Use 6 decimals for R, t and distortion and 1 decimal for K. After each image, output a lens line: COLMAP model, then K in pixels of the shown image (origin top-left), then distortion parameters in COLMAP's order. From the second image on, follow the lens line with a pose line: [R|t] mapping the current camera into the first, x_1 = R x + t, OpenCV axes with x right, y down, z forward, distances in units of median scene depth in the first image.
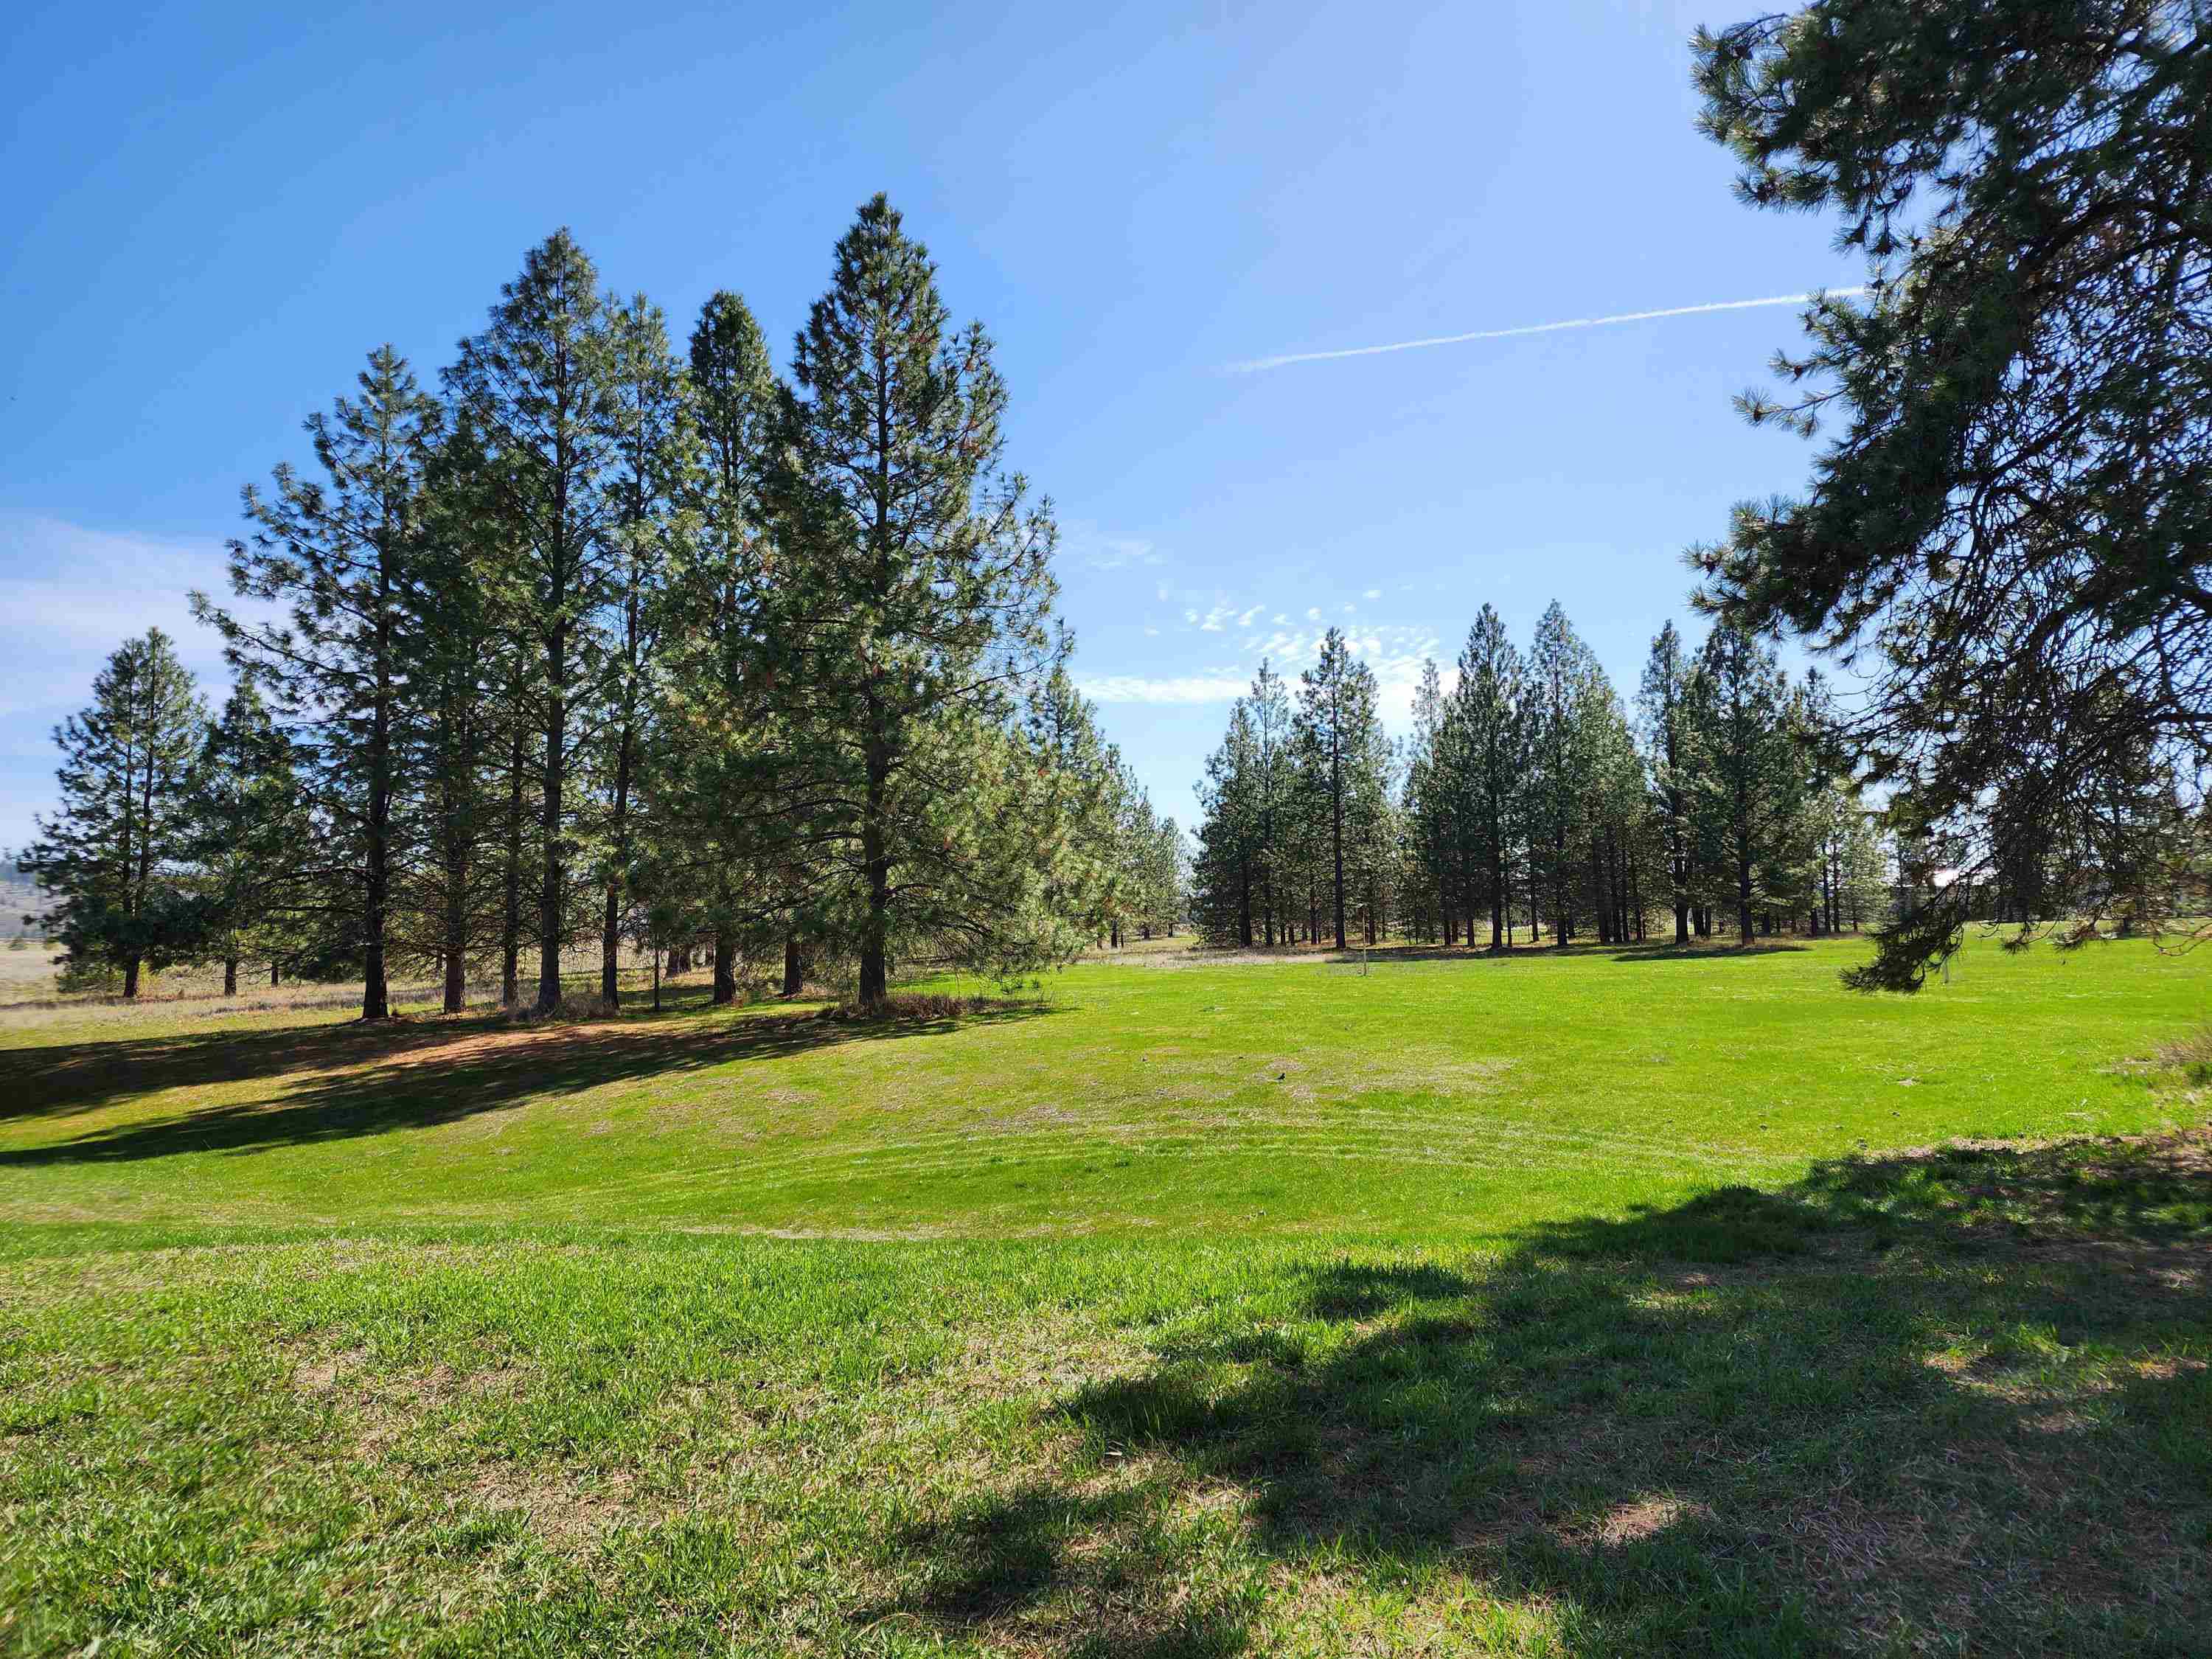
lens RADIAL K [[1471.3, 0, 1098.1], [0, 1471.3, 807.7], [0, 0, 1]] dist [0.111086, -0.118652]
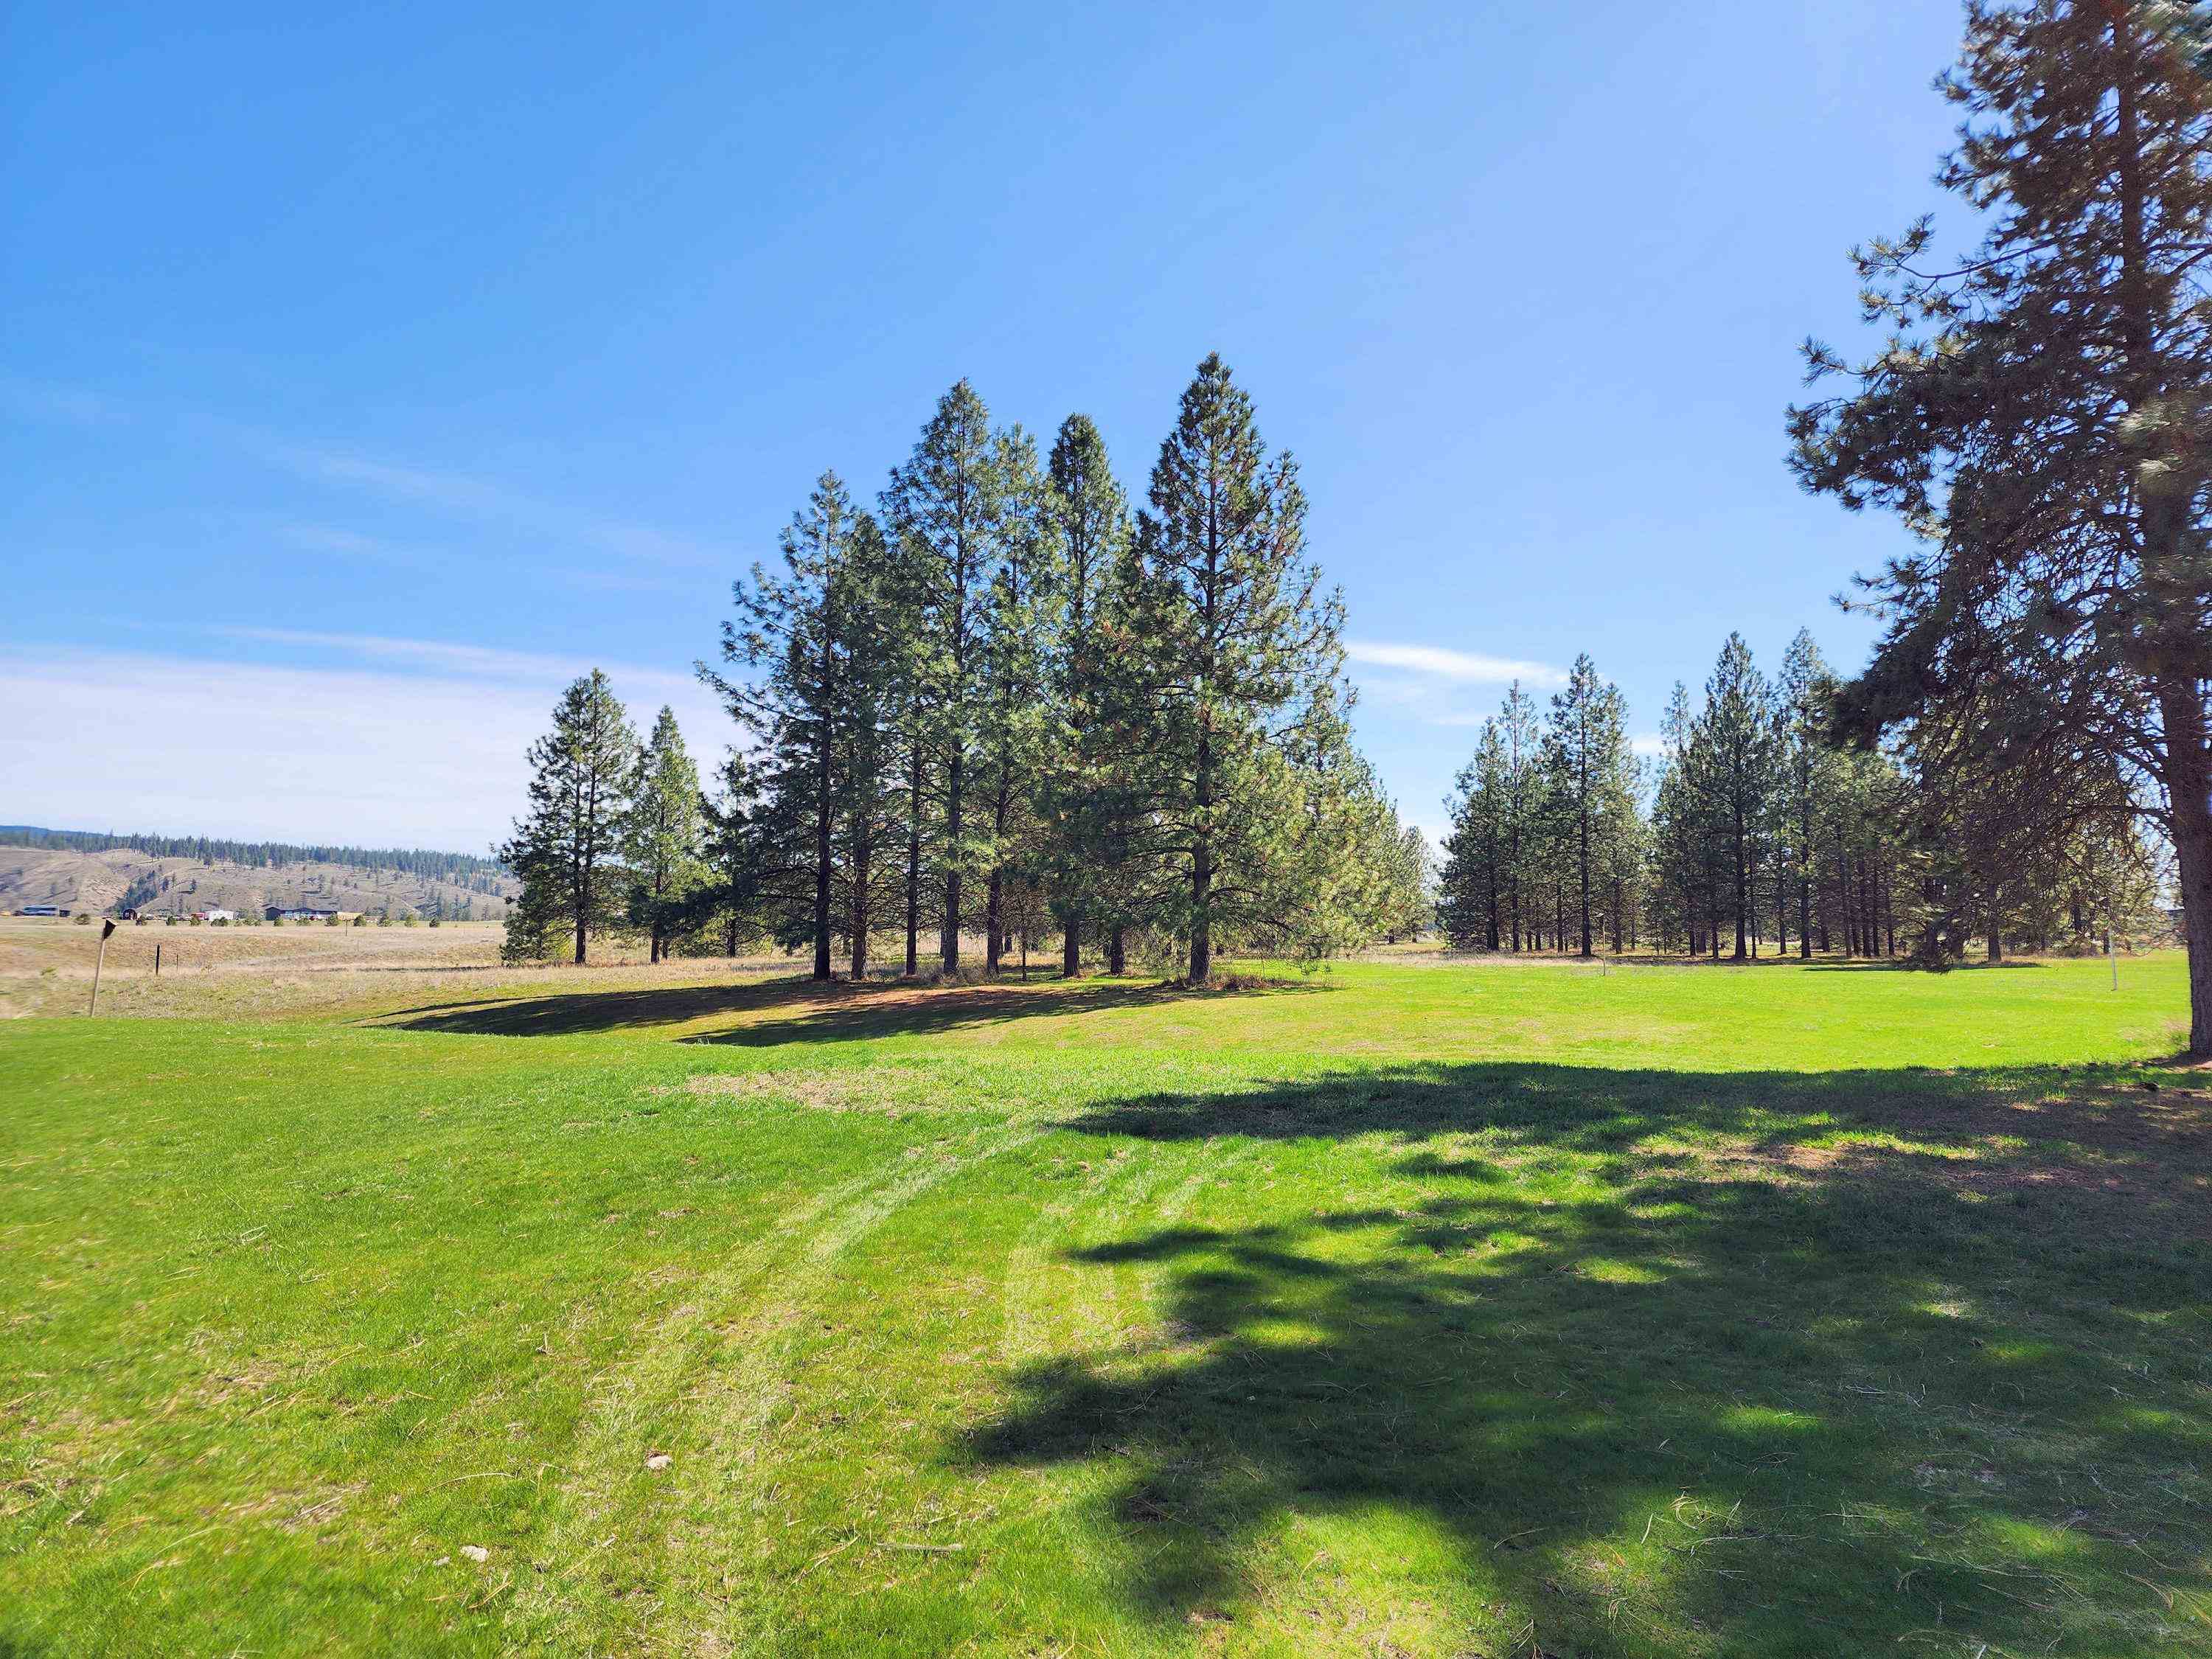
lens RADIAL K [[1519.6, 0, 1101.2], [0, 1519.6, 821.8], [0, 0, 1]] dist [0.085707, -0.070172]
pose [[0.988652, 0.013873, -0.149584, -0.032131], [-0.012500, 0.999871, 0.010116, -0.015201], [0.149705, -0.008132, 0.988697, -0.275008]]
